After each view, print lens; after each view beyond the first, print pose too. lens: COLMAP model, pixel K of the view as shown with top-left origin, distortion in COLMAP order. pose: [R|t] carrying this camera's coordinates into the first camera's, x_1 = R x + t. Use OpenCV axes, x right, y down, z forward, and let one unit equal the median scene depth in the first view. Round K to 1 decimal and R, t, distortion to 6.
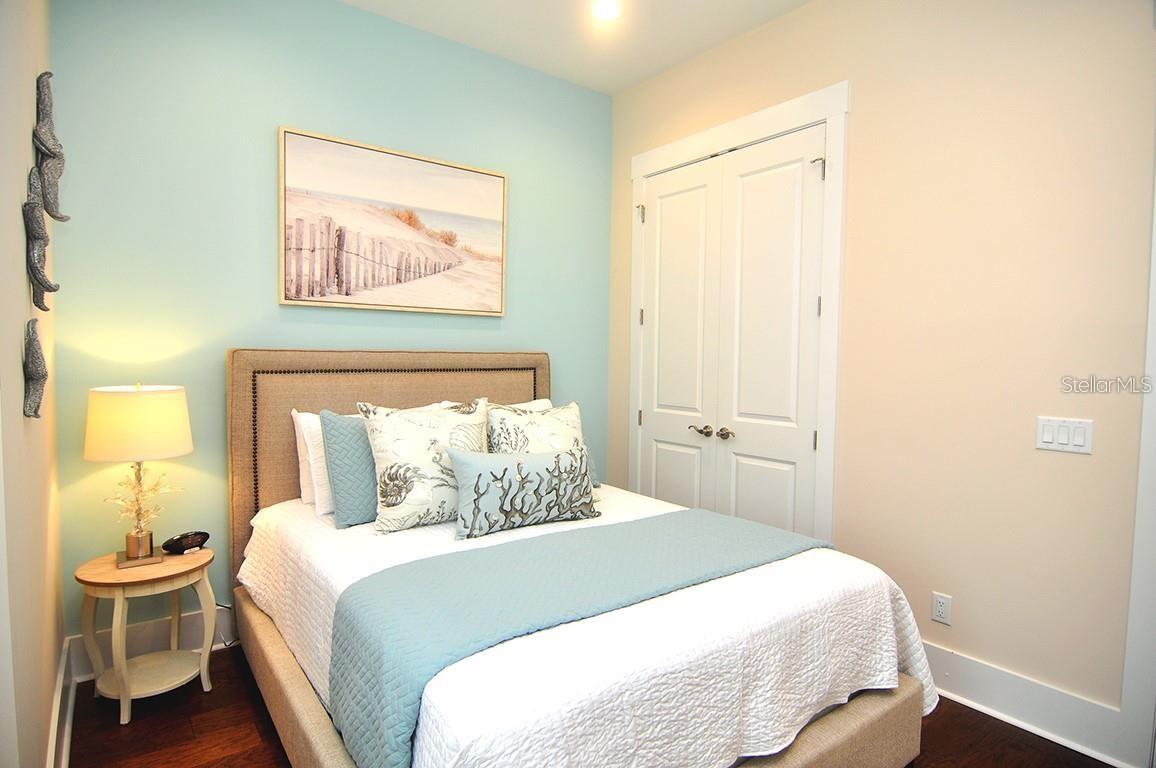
lens RADIAL K [[620.4, 0, 578.0], [0, 620.4, 384.0], [0, 0, 1]] dist [0.001947, -0.022505]
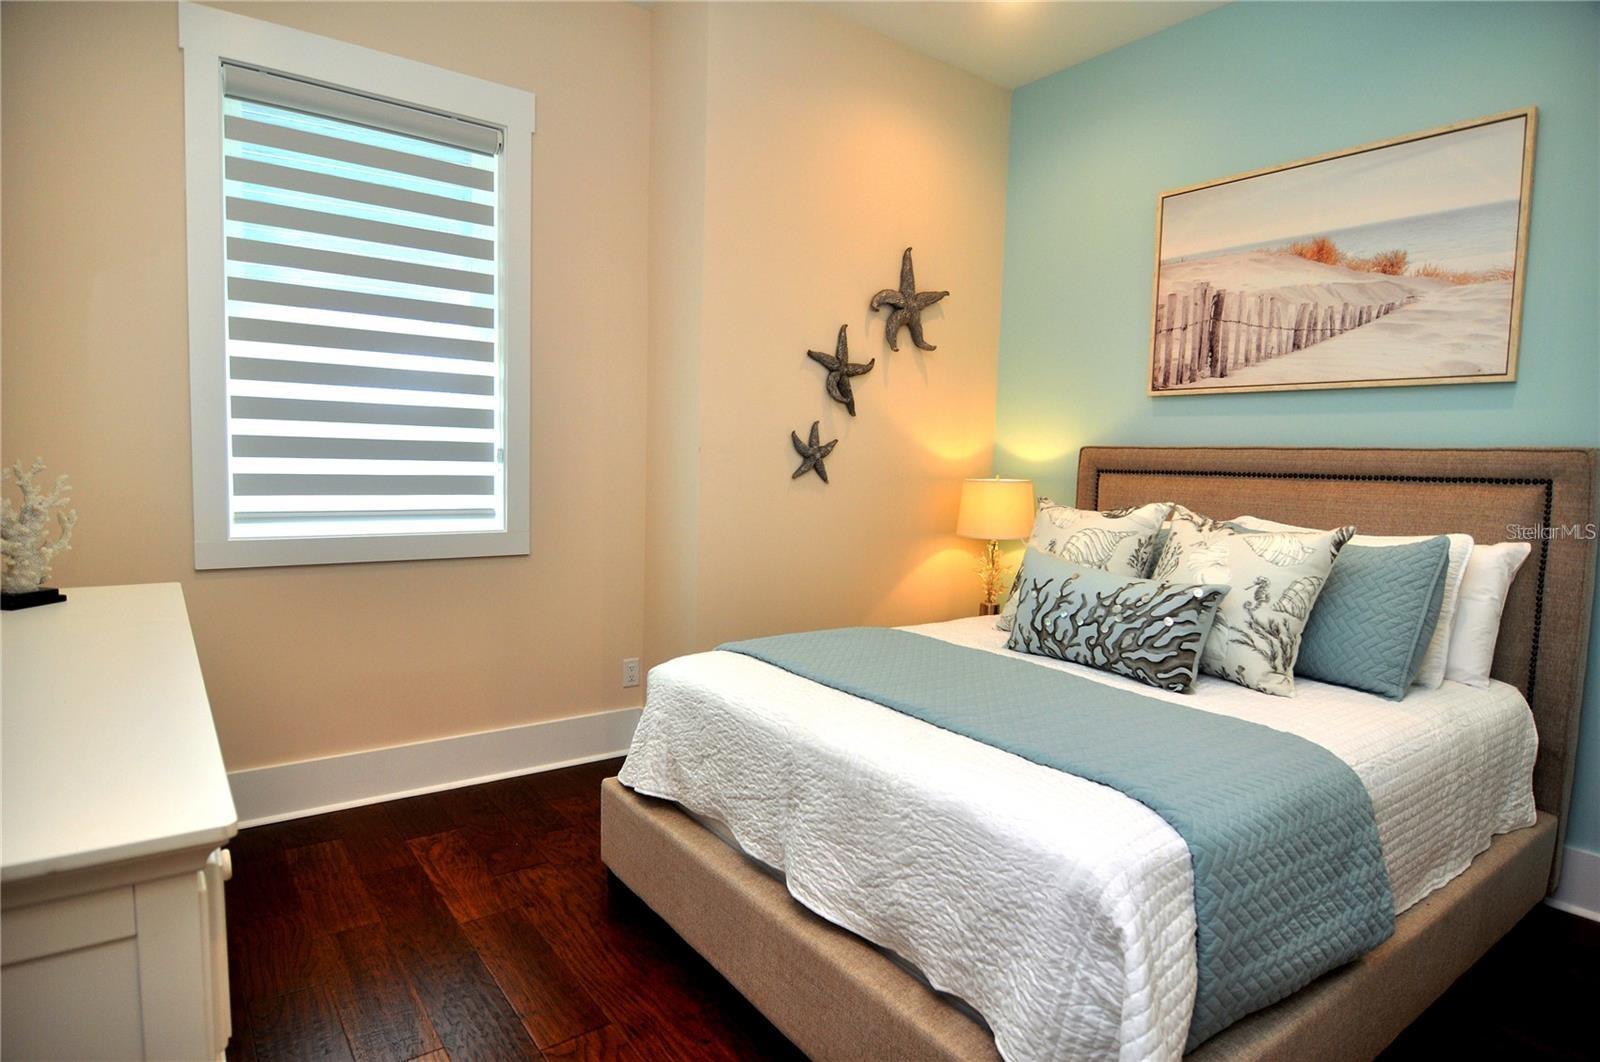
lens RADIAL K [[858.7, 0, 800.0], [0, 858.7, 531.0], [0, 0, 1]] dist [0.001947, -0.022505]
pose [[0.000654, 0.067094, -0.997746, 0.739341], [-0.077871, 0.994720, 0.066840, 0.018877], [0.996963, 0.077652, 0.005875, 0.499186]]
